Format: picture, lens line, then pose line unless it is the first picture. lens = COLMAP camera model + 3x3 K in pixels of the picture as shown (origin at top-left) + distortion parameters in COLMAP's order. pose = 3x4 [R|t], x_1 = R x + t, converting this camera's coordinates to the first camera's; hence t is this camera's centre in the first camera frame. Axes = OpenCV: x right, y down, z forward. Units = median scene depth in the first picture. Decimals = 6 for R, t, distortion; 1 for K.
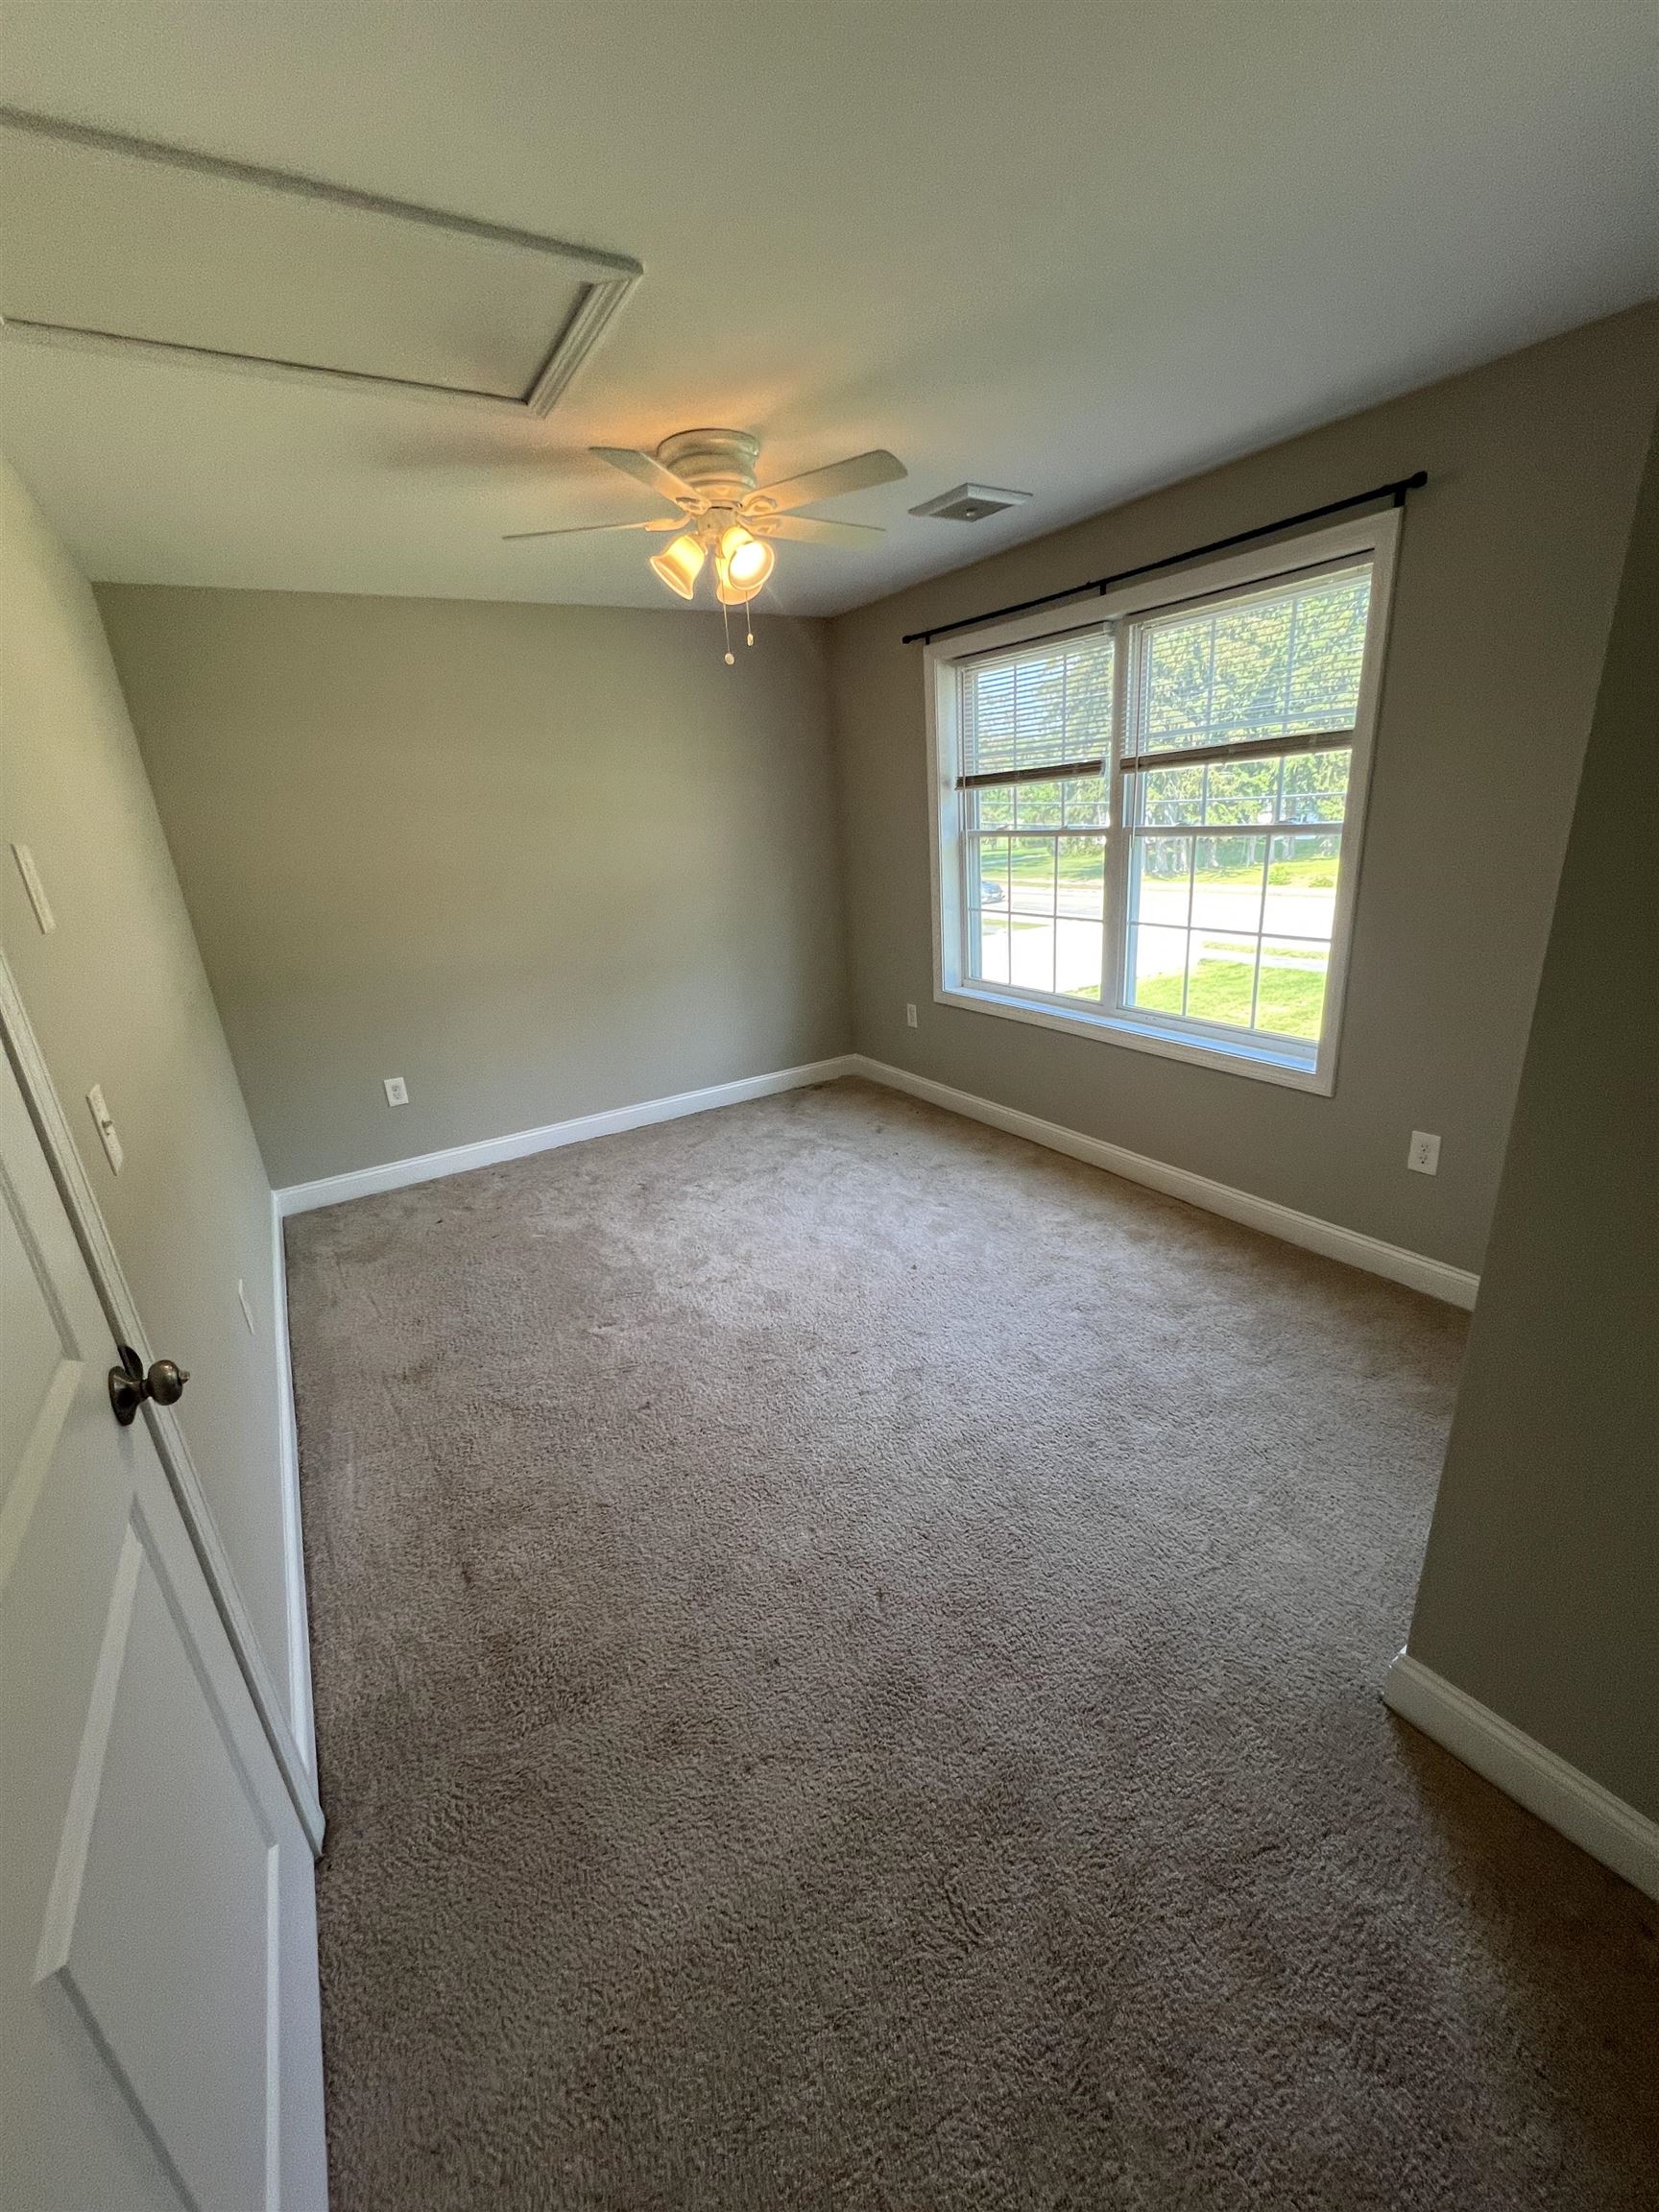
lens RADIAL K [[881.8, 0, 829.5], [0, 881.8, 1106.0], [0, 0, 1]] dist [-0.016199, 0.000060]
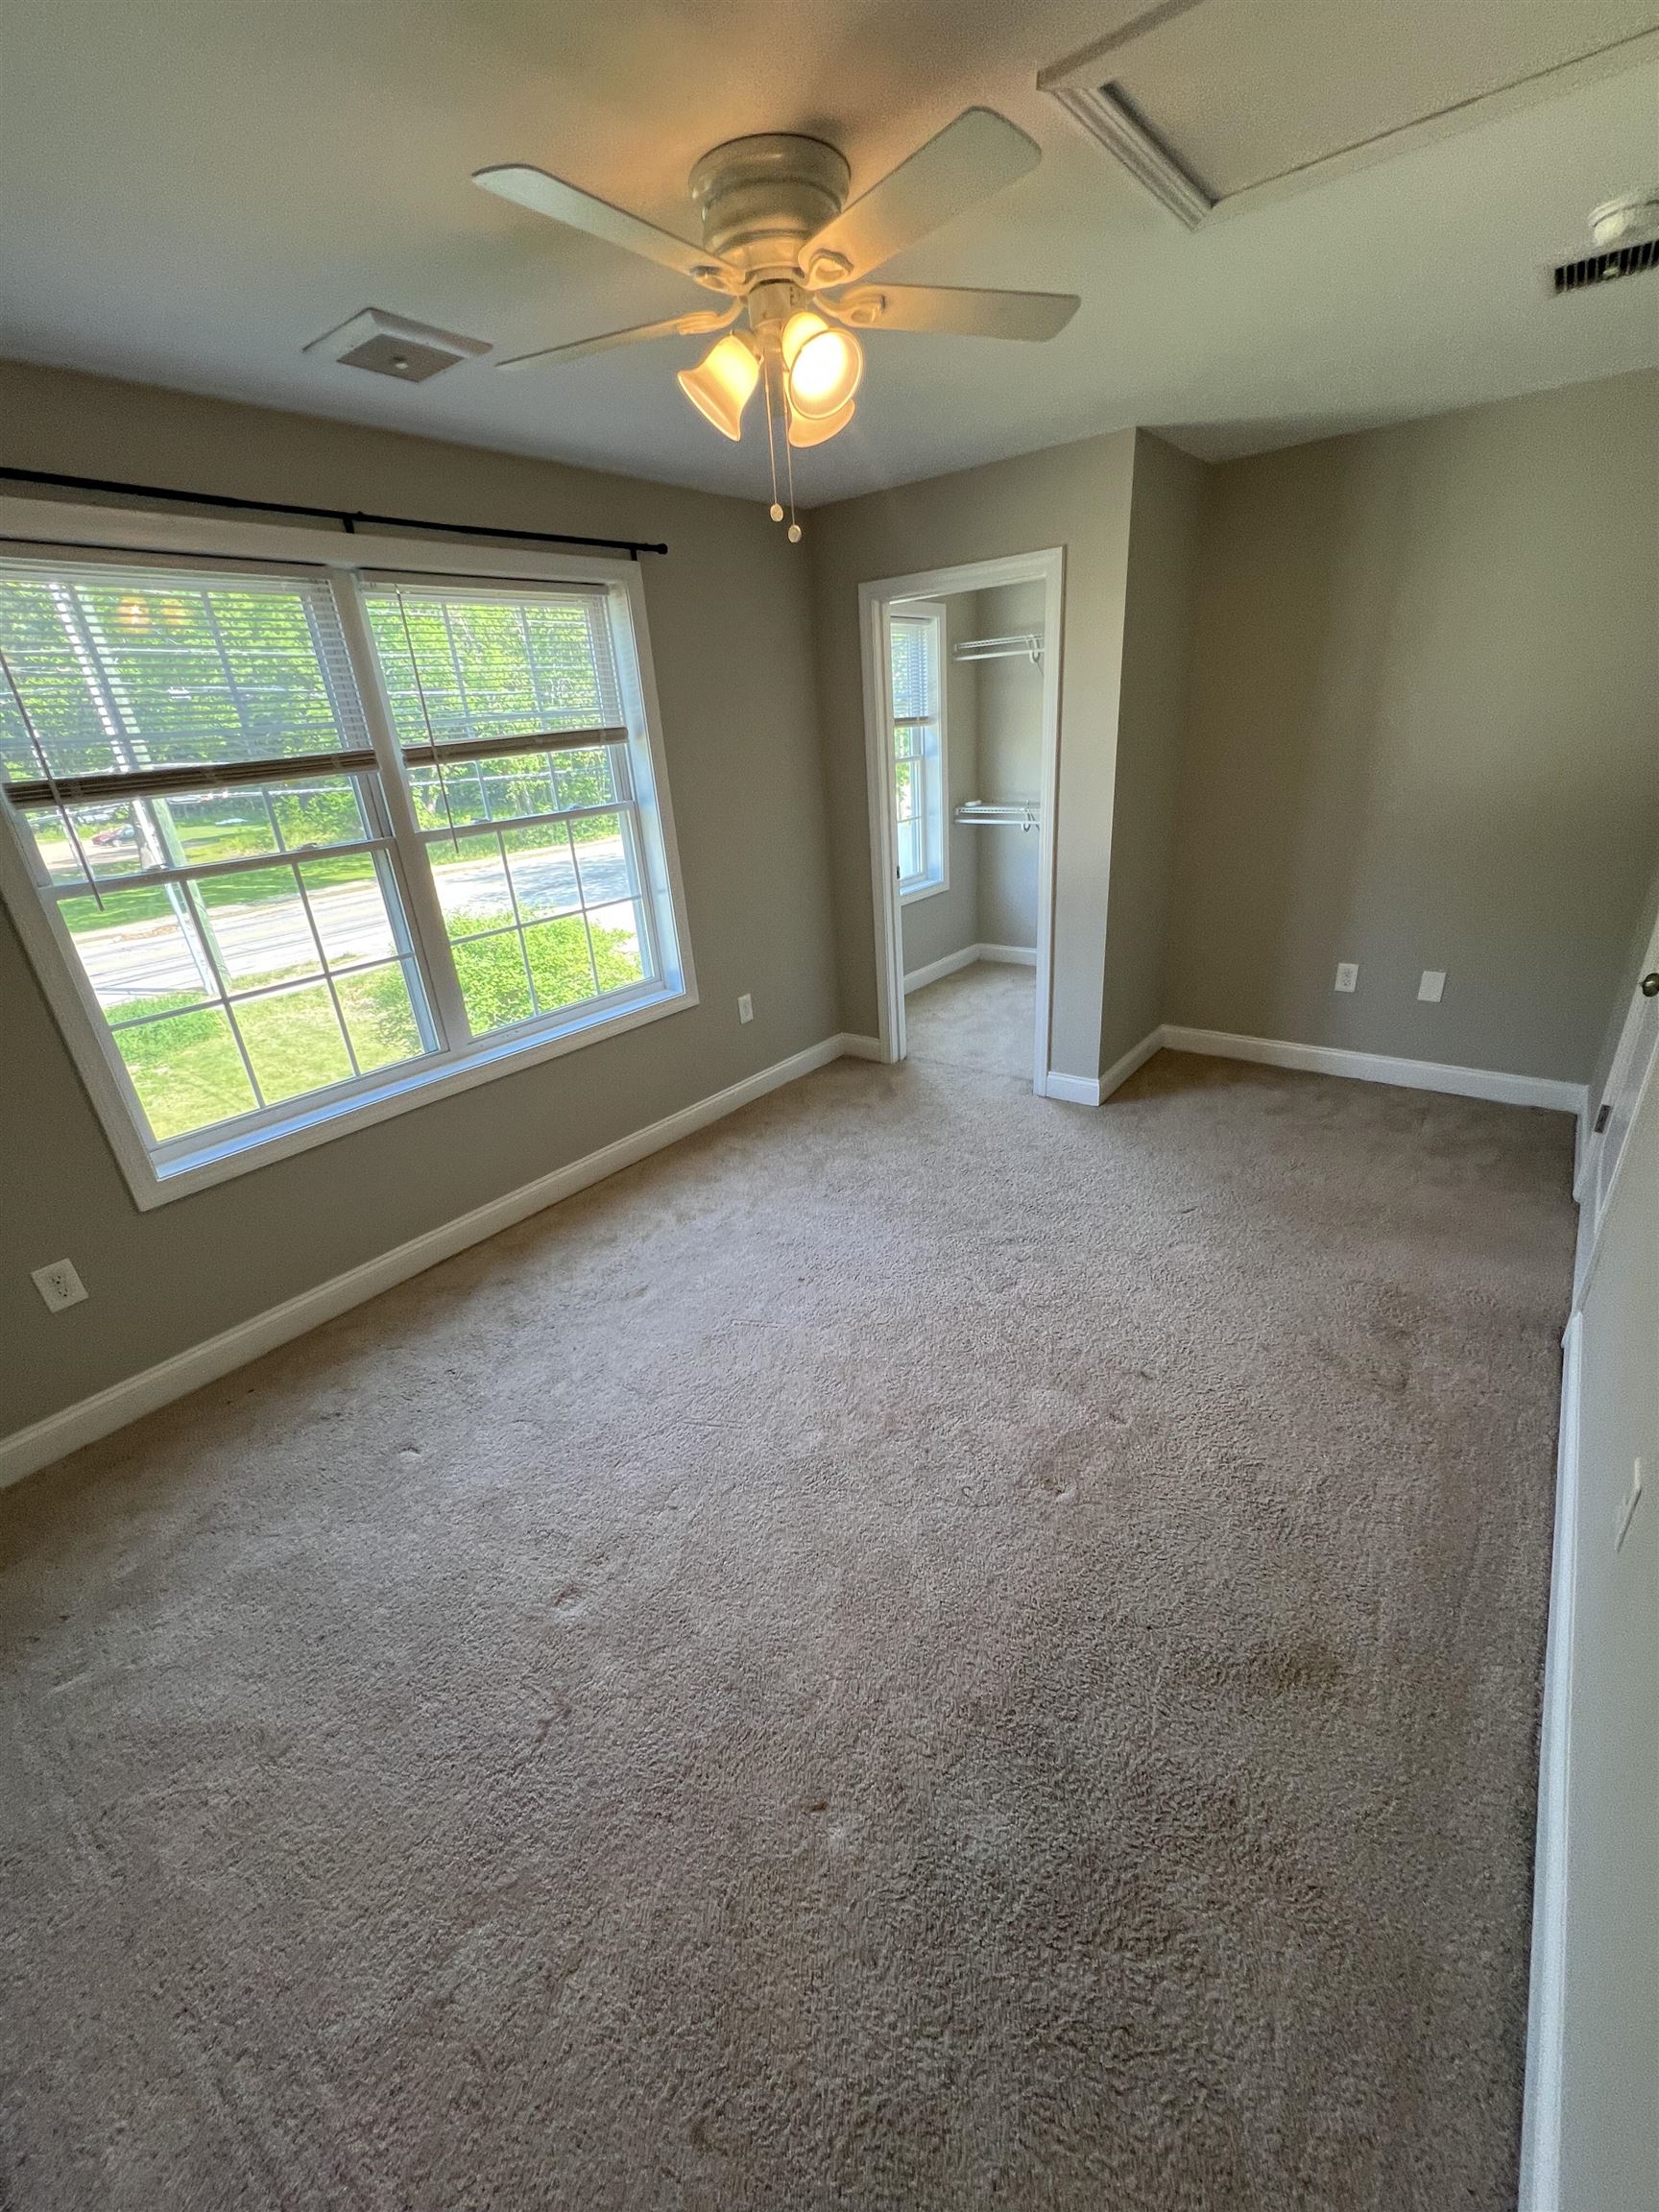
lens RADIAL K [[881.8, 0, 829.5], [0, 881.8, 1106.0], [0, 0, 1]] dist [-0.016199, 0.000060]
pose [[-0.340898, -0.276171, 0.898620, -0.630779], [0.401320, 0.821652, 0.404760, -0.293459], [-0.850136, 0.498616, -0.169267, 0.970475]]
